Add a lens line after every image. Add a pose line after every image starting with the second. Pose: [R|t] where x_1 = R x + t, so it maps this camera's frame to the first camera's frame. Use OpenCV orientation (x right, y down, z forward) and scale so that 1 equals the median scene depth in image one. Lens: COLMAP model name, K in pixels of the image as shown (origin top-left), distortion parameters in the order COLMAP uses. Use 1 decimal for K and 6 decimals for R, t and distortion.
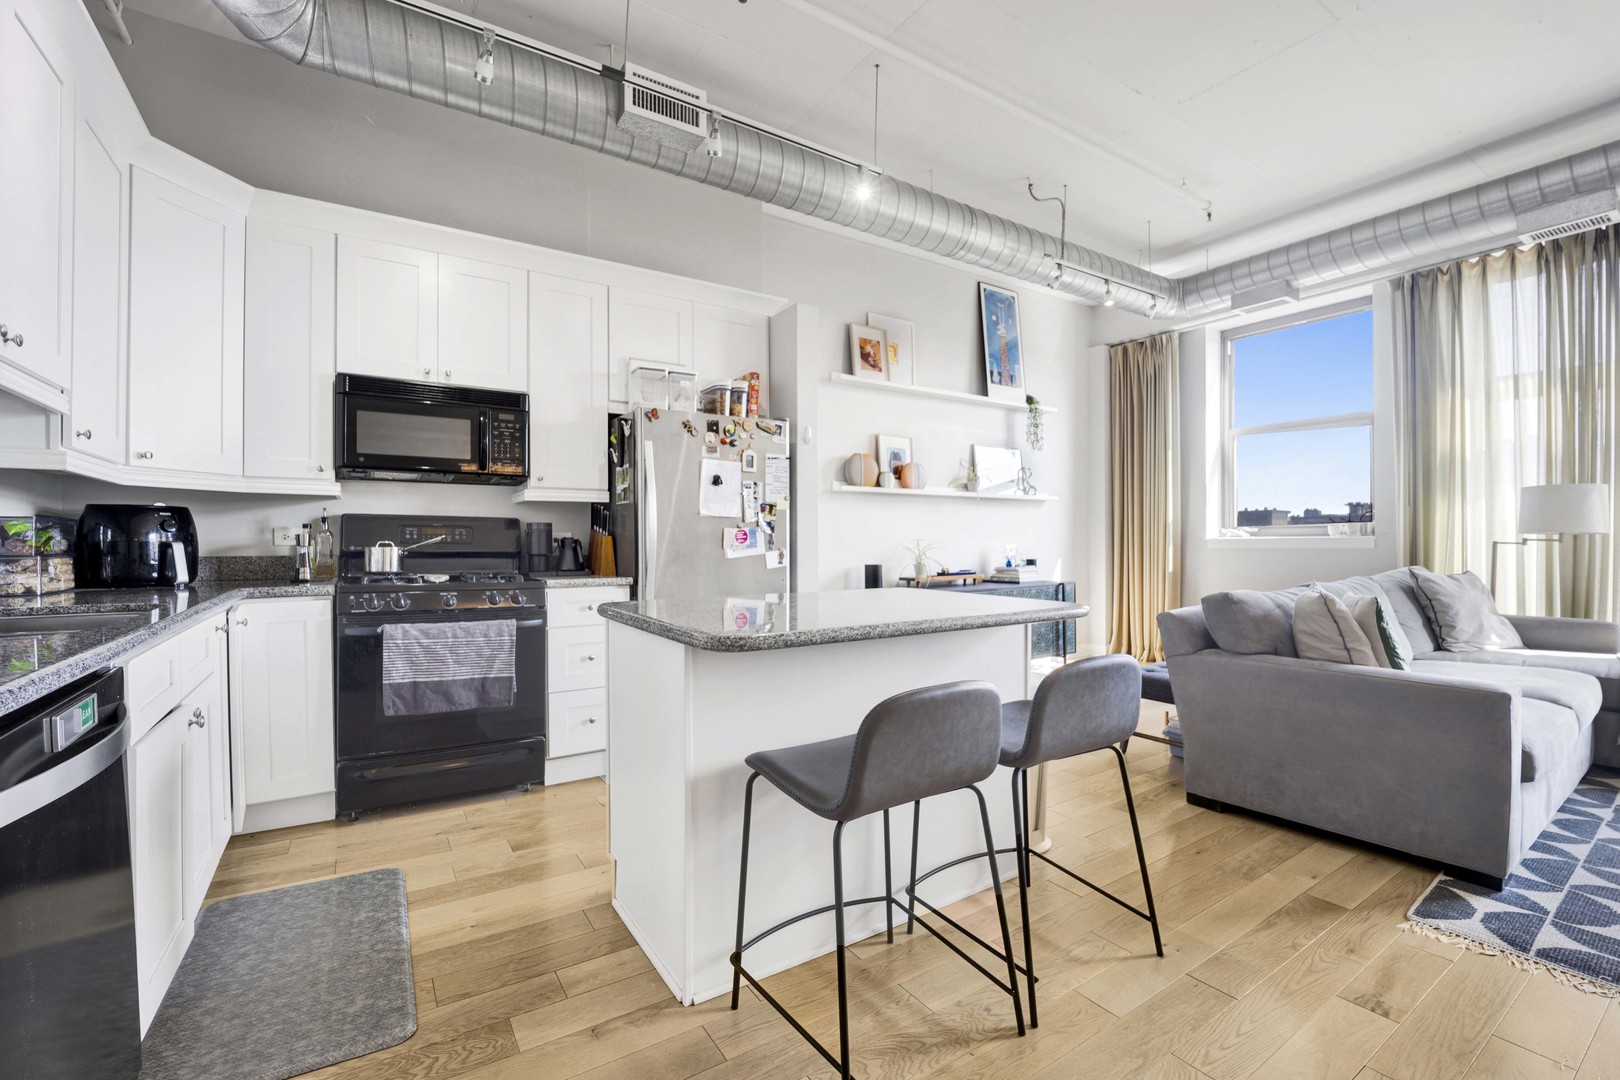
lens RADIAL K [[670.0, 0, 815.8], [0, 670.0, 543.7], [0, 0, 1]] dist [-0.021511, 0.000653]
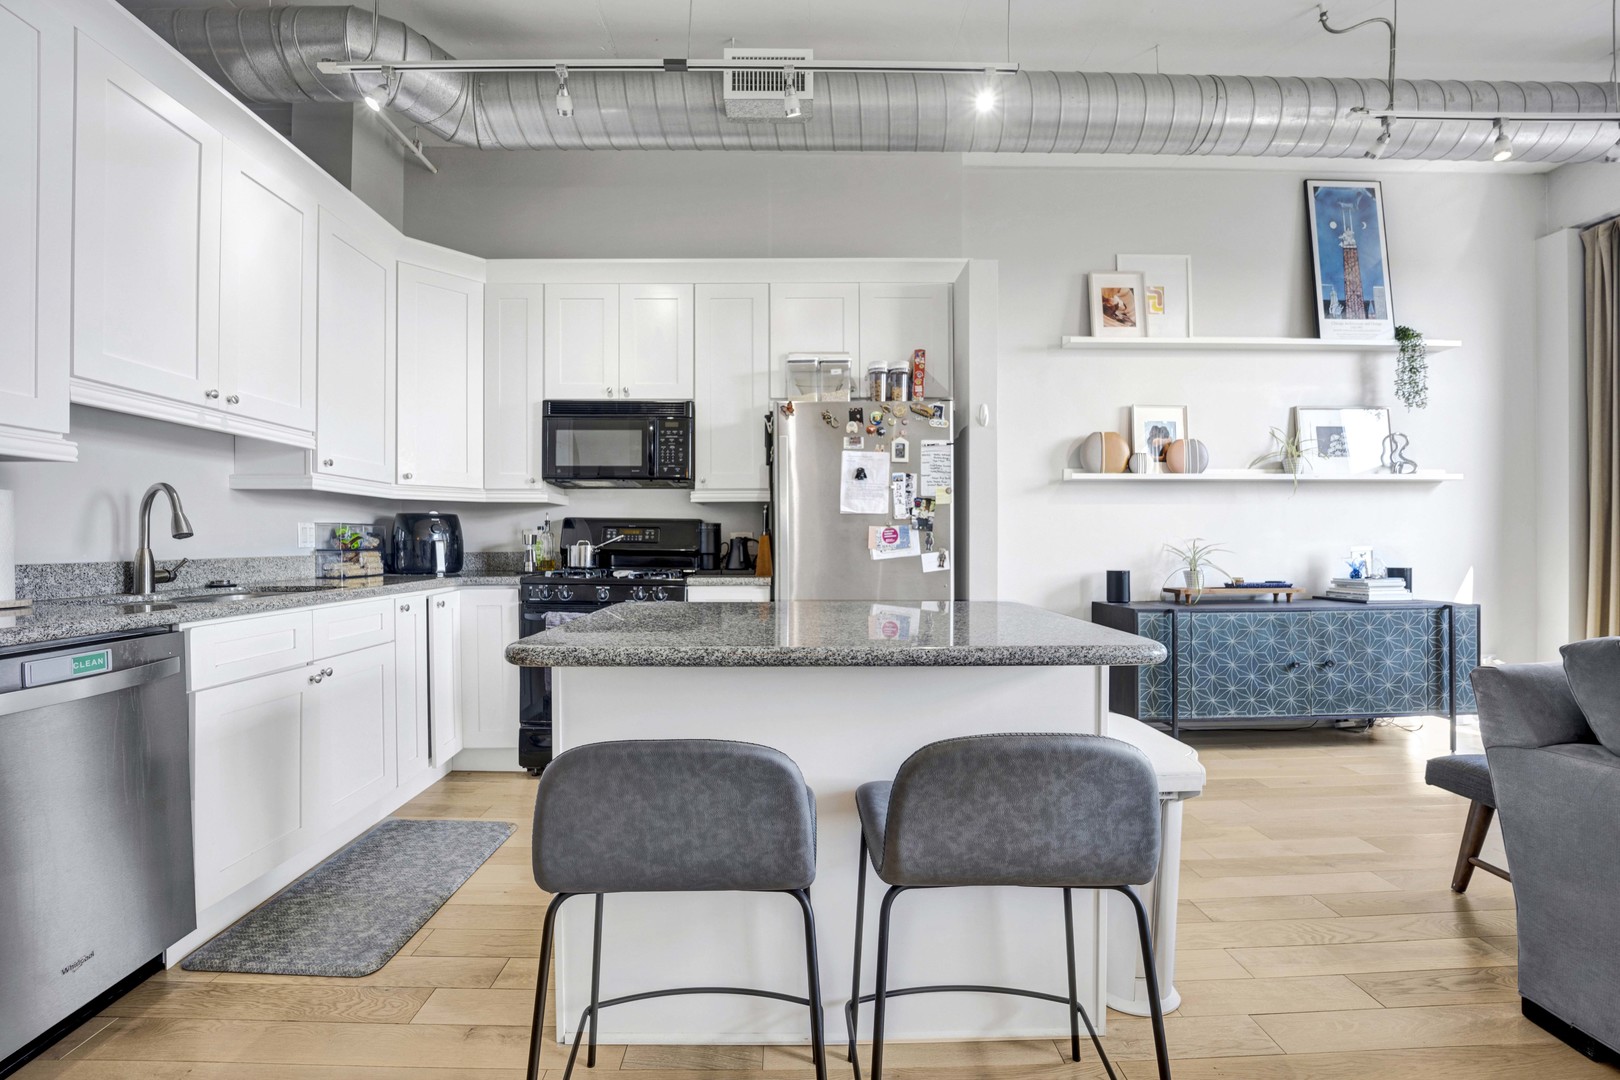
lens RADIAL K [[679.4, 0, 812.0], [0, 679.4, 547.1], [0, 0, 1]] dist [-0.021077, 0.000123]
pose [[0.851487, 0.005737, -0.524344, 0.251710], [-0.003551, 0.999980, 0.005174, 0.000149], [0.524364, -0.002544, 0.851491, 0.162715]]
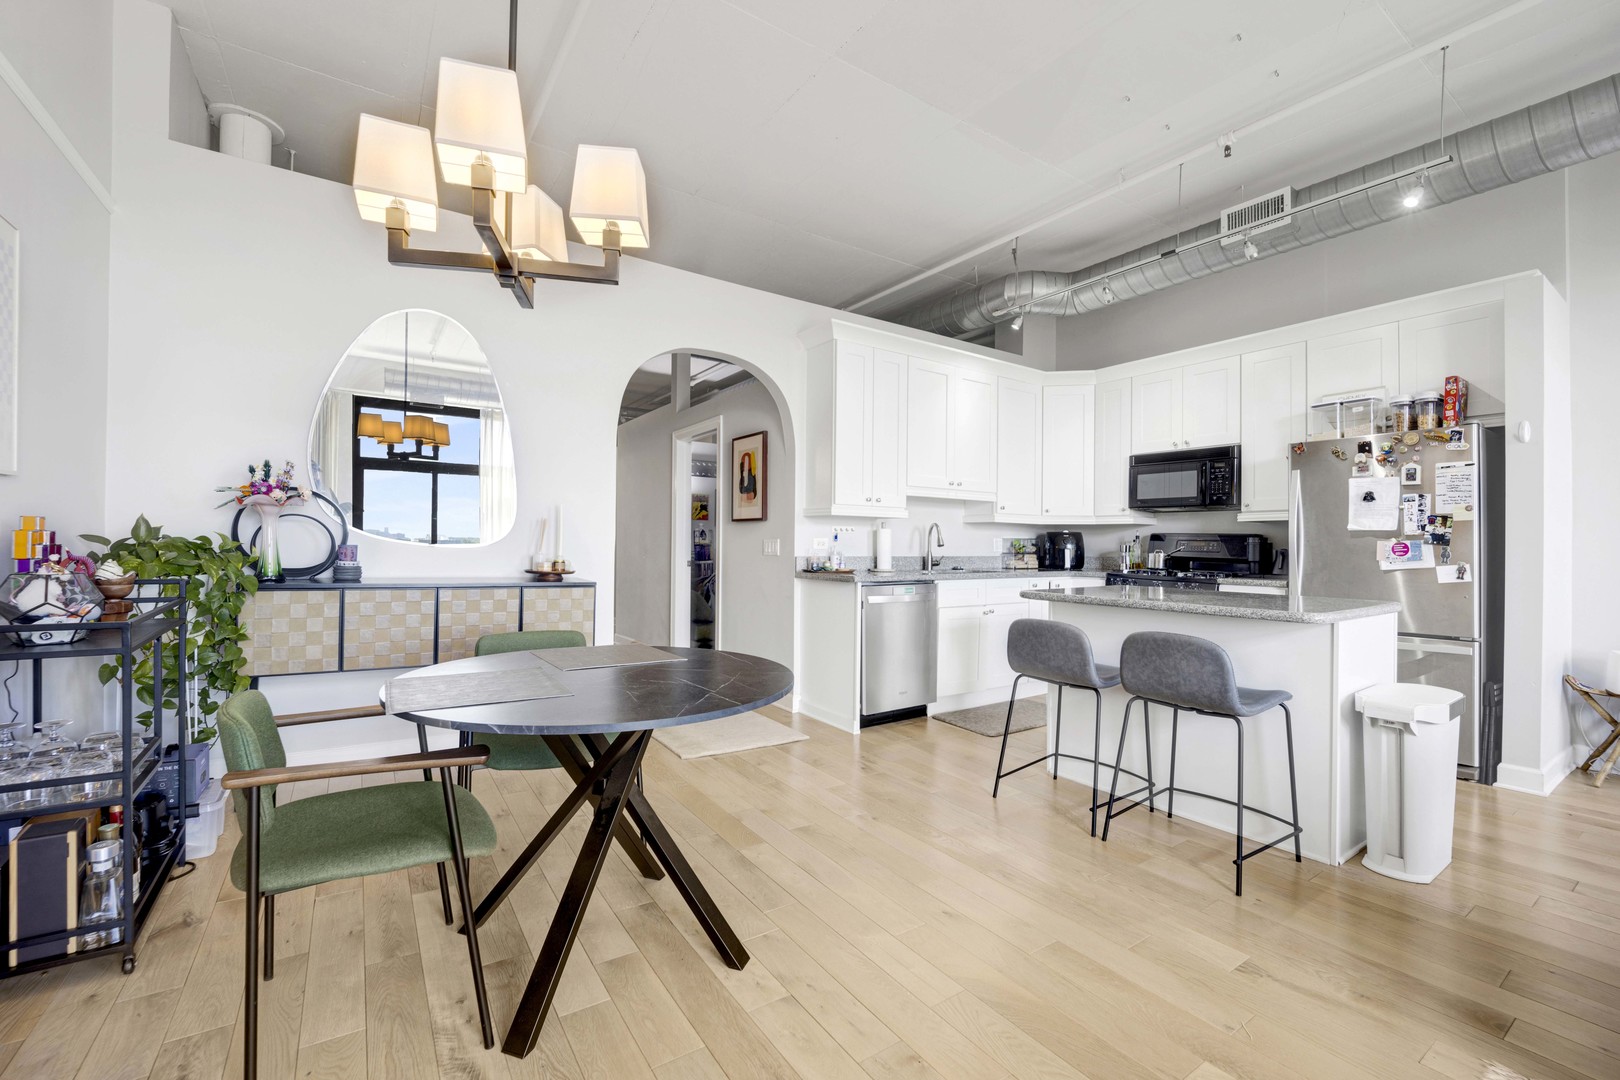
lens RADIAL K [[682.0, 0, 784.5], [0, 682.0, 535.1], [0, 0, 1]] dist [-0.025753, 0.000389]
pose [[-0.005642, -0.010449, -0.999929, 0.833072], [-0.015664, 0.999824, -0.010359, -0.006750], [0.999861, 0.015605, -0.005805, 0.065893]]
